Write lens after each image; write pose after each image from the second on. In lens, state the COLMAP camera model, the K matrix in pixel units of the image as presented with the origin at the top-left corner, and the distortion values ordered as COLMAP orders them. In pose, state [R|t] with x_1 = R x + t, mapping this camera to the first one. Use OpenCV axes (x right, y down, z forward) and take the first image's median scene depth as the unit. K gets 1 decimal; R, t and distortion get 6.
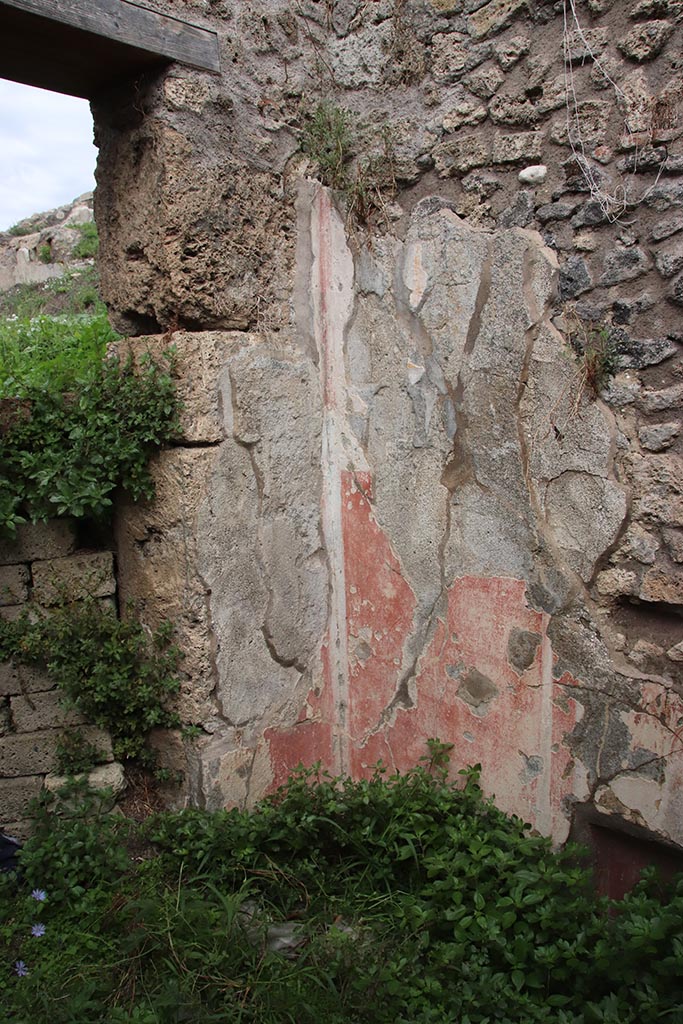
lens RADIAL K [[846.9, 0, 342.4], [0, 846.9, 512.8], [0, 0, 1]] dist [-0.148123, 0.142215]
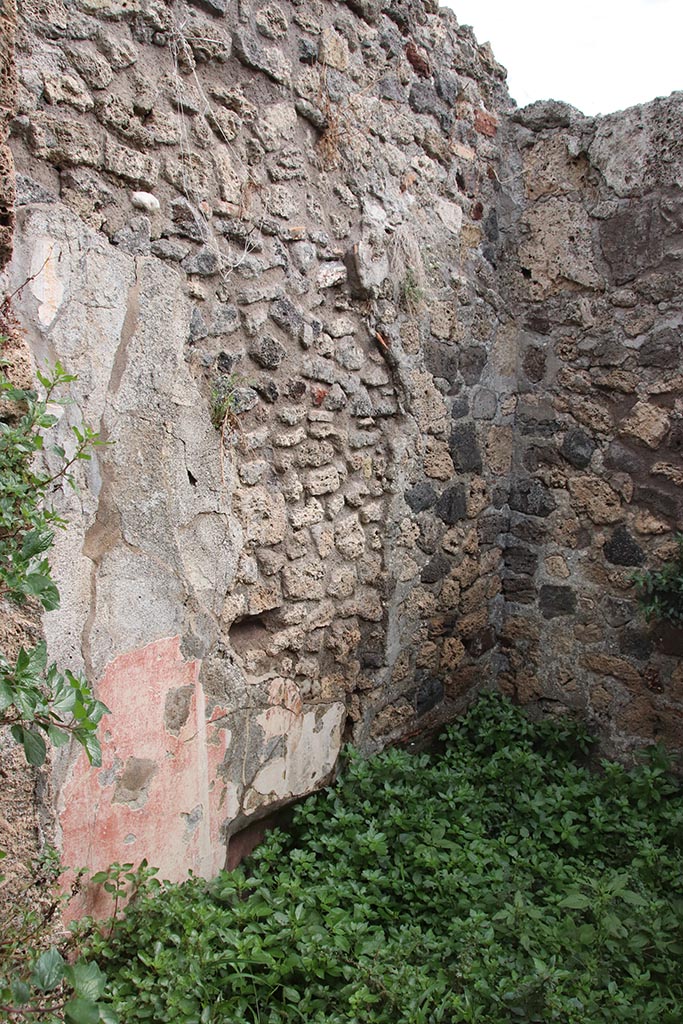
lens RADIAL K [[846.9, 0, 343.9], [0, 846.9, 516.4], [0, 0, 1]] dist [-0.148123, 0.142215]
pose [[-0.096951, -0.114679, 0.988660, -0.727641], [0.127467, 0.983729, 0.126606, -0.148371], [-0.987093, 0.138296, -0.080756, 0.881884]]
